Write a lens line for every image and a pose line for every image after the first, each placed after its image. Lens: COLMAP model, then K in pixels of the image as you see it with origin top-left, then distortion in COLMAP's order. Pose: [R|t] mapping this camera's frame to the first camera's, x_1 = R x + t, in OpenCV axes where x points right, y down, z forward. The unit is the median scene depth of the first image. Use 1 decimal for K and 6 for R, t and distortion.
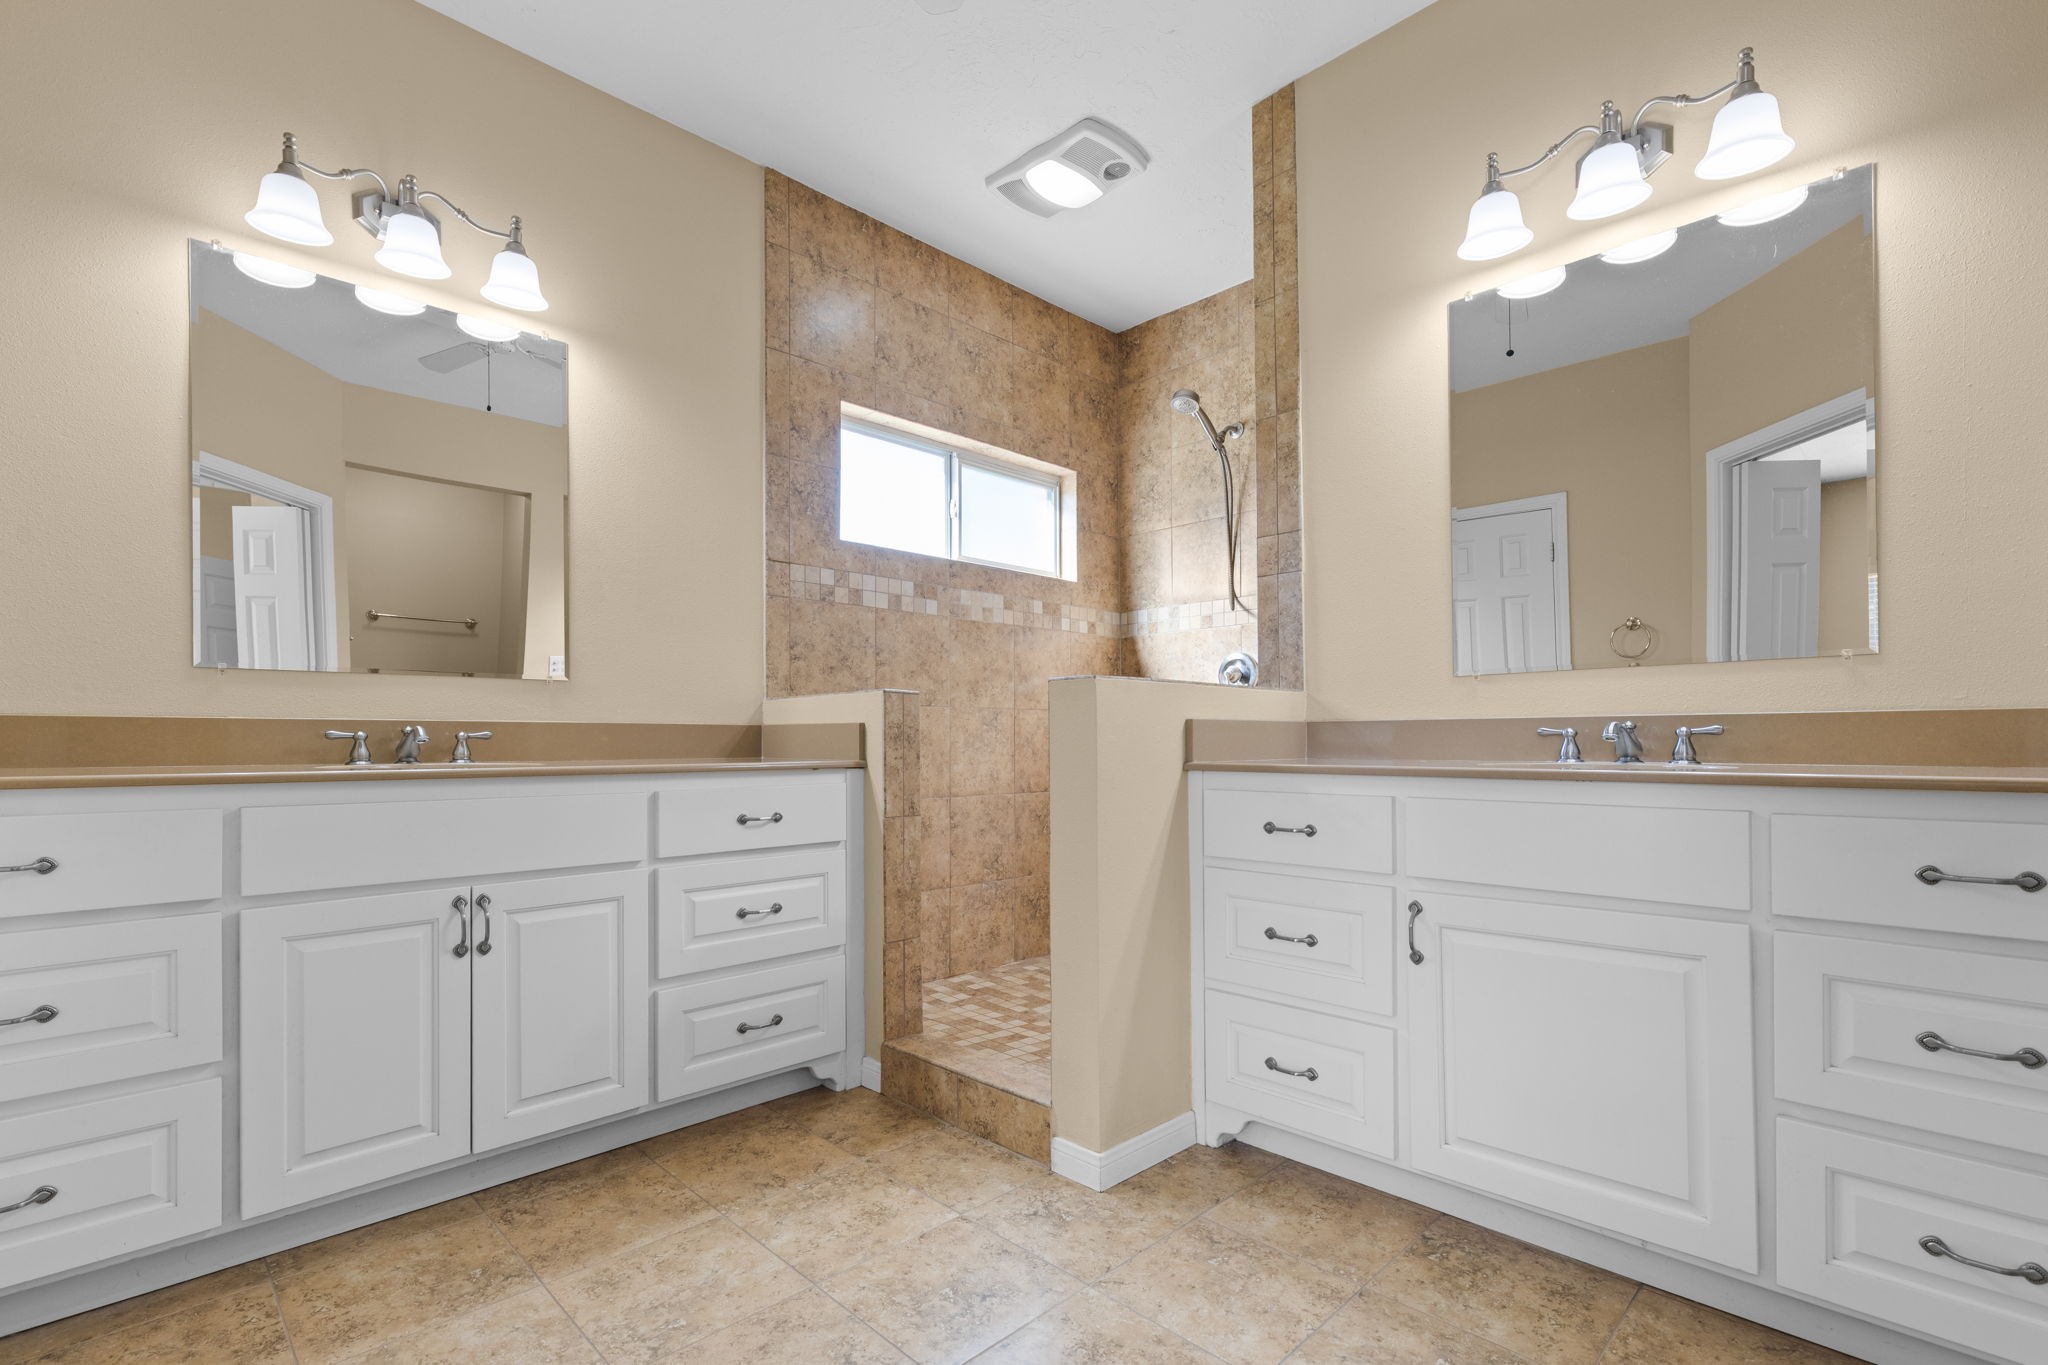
lens RADIAL K [[942.9, 0, 1023.7], [0, 942.9, 732.8], [0, 0, 1]] dist [0.000165, 0.001875]
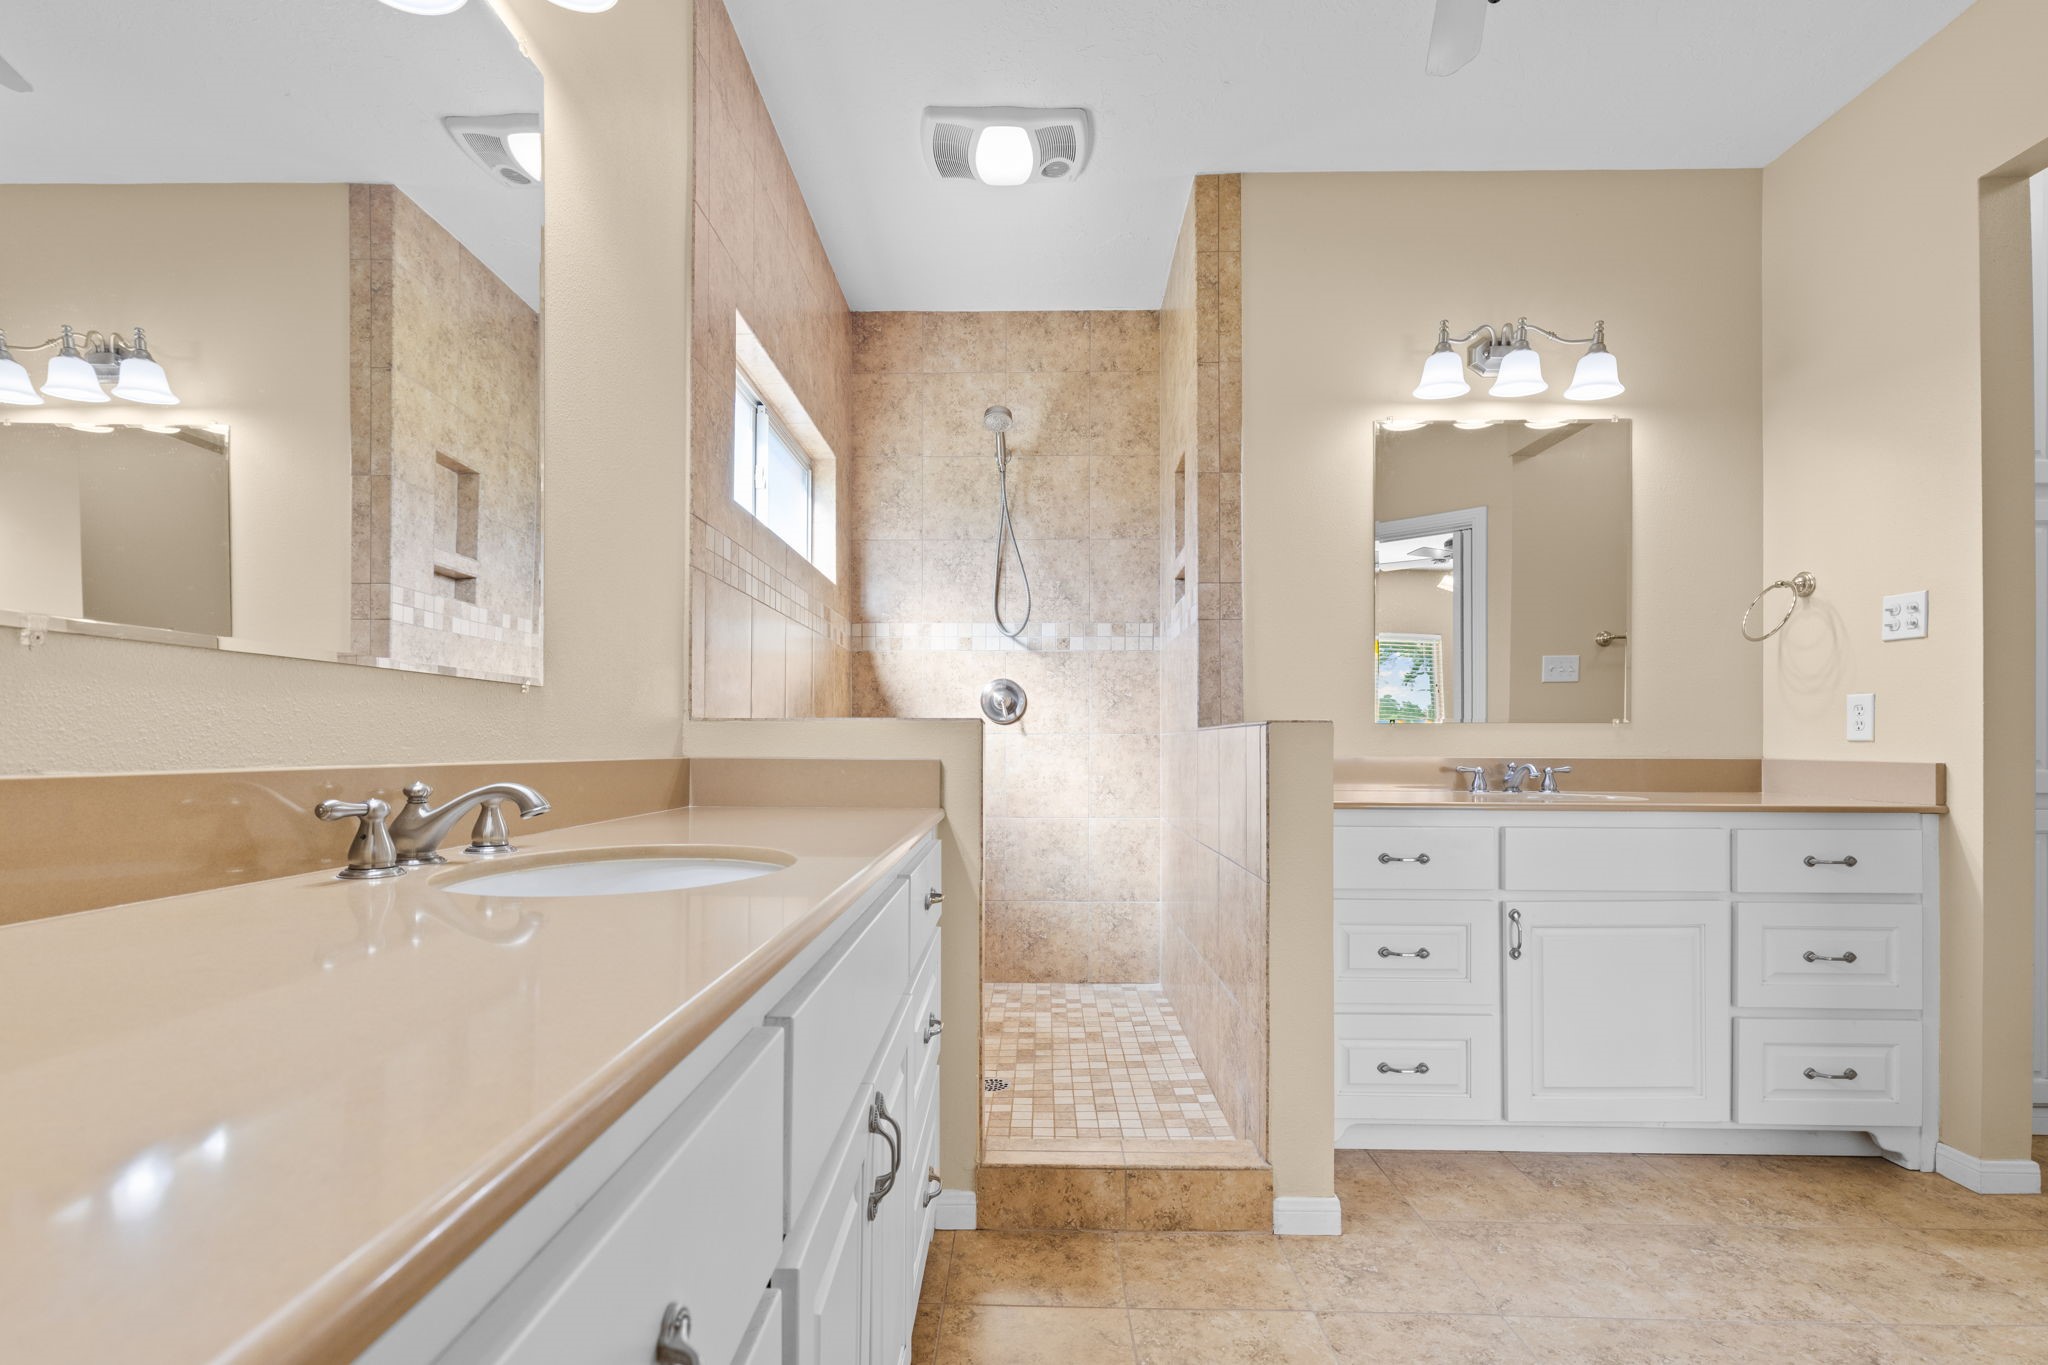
lens RADIAL K [[942.9, 0, 994.2], [0, 942.9, 737.3], [0, 0, 1]] dist [0.000165, 0.001875]
pose [[0.711604, 0.011691, 0.702484, -0.681892], [-0.012805, 0.999911, -0.003670, -0.026708], [-0.702464, -0.006384, 0.711690, 0.417250]]
